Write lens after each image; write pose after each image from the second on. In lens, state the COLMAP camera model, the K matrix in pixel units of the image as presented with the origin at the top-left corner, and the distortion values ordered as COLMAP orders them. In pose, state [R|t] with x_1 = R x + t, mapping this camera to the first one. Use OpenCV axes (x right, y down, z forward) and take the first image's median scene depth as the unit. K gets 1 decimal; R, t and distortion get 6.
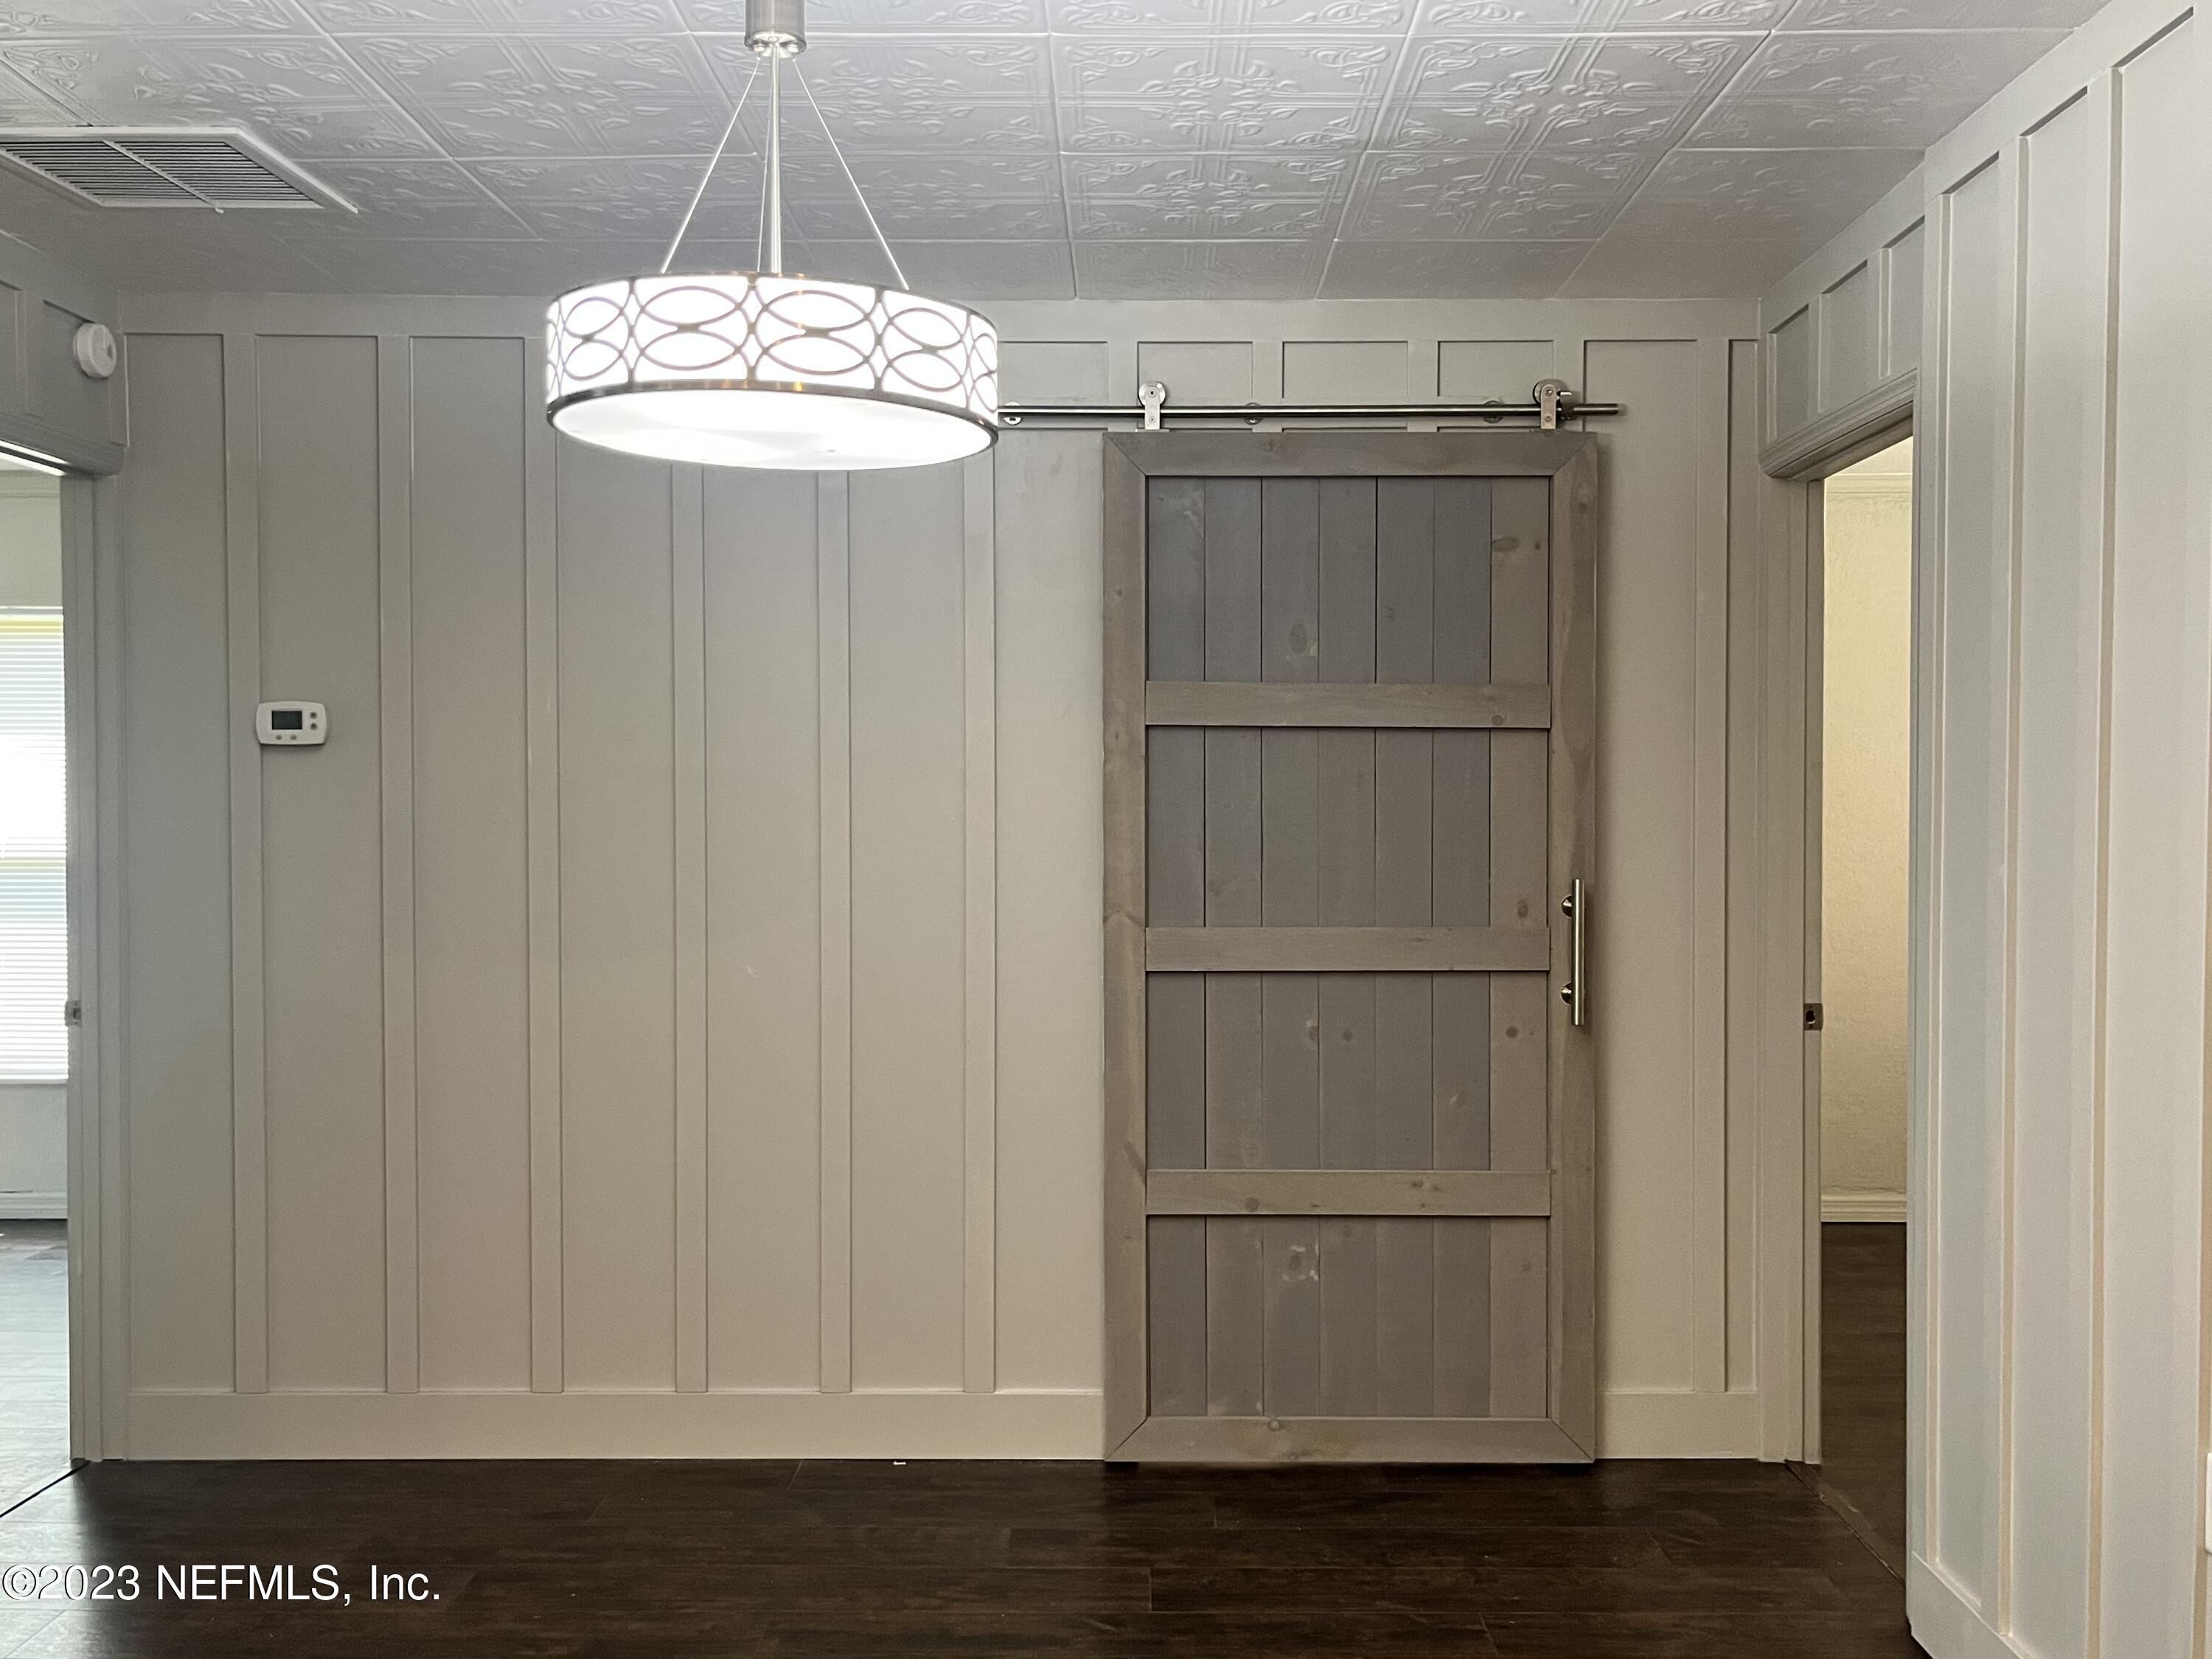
lens RADIAL K [[2045.1, 0, 1110.8], [0, 2045.1, 856.5], [0, 0, 1]] dist [0.003641, -0.015731]
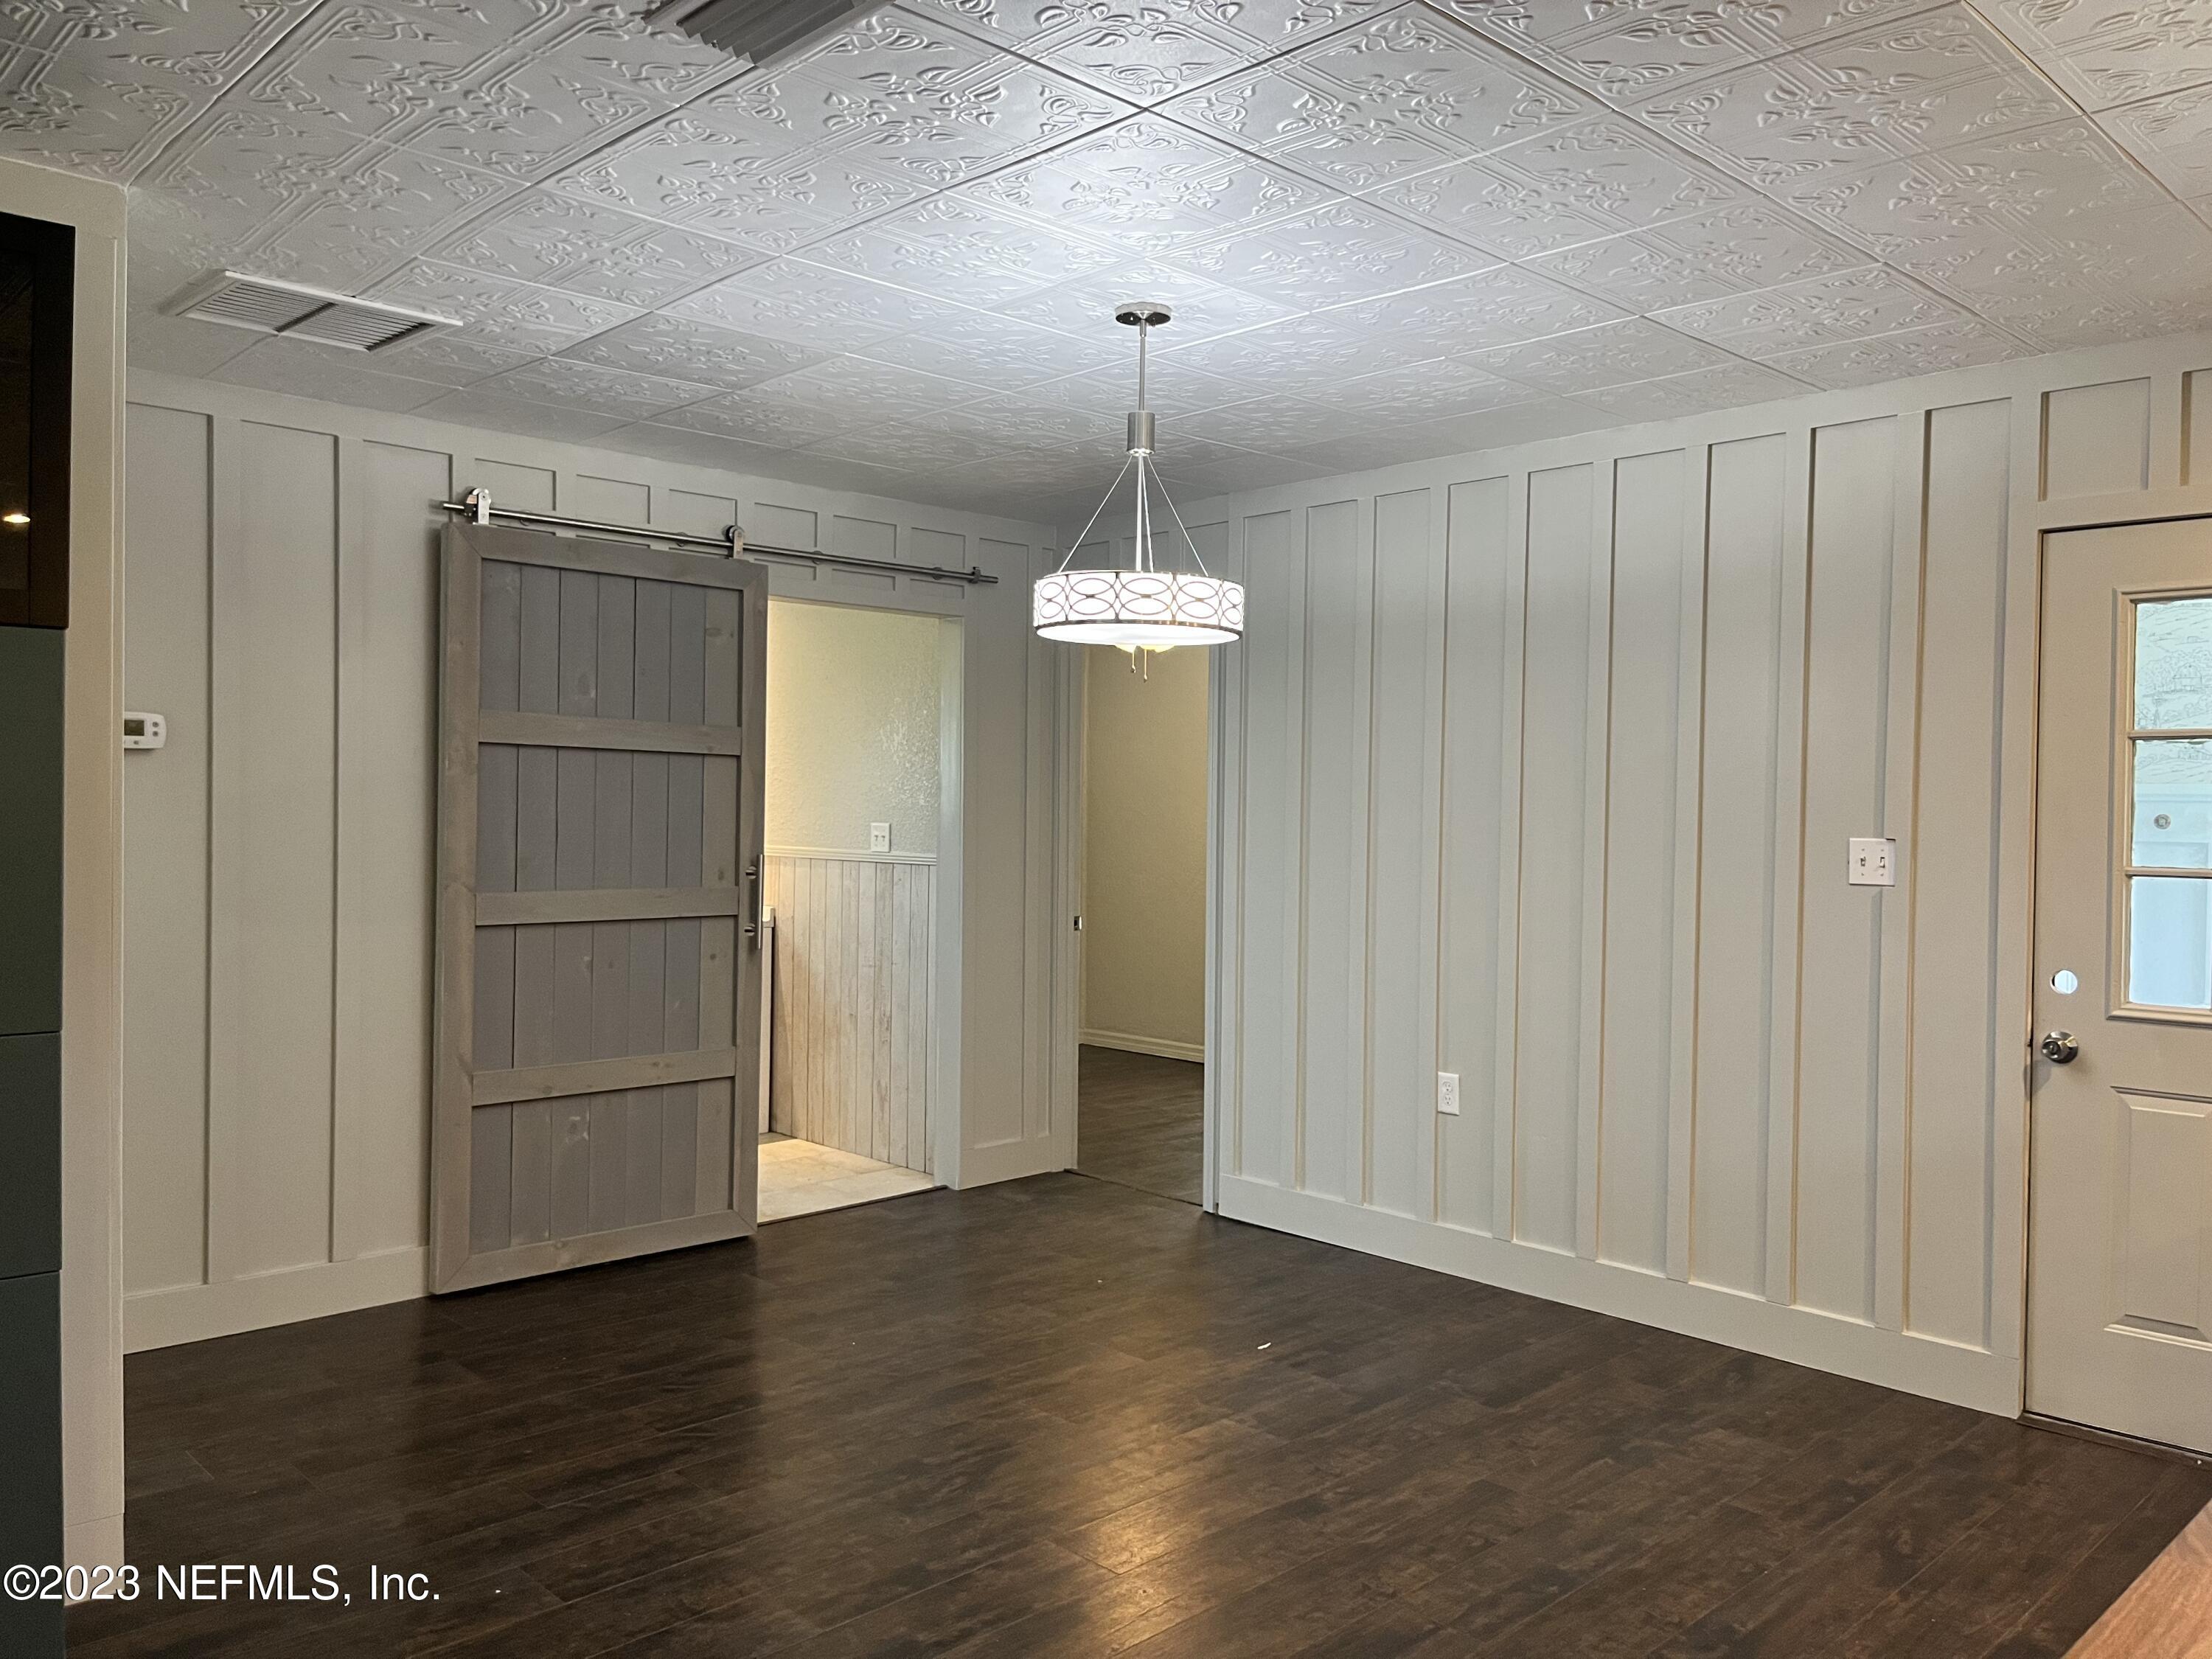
lens RADIAL K [[1642.9, 0, 1106.0], [0, 1642.9, 829.5], [0, 0, 1]] dist [-0.075687, -0.000945]
pose [[0.691715, 0.005248, 0.722151, -0.472057], [-0.003594, 0.999986, -0.003824, -0.003985], [-0.722161, 0.000050, 0.691725, -0.038134]]
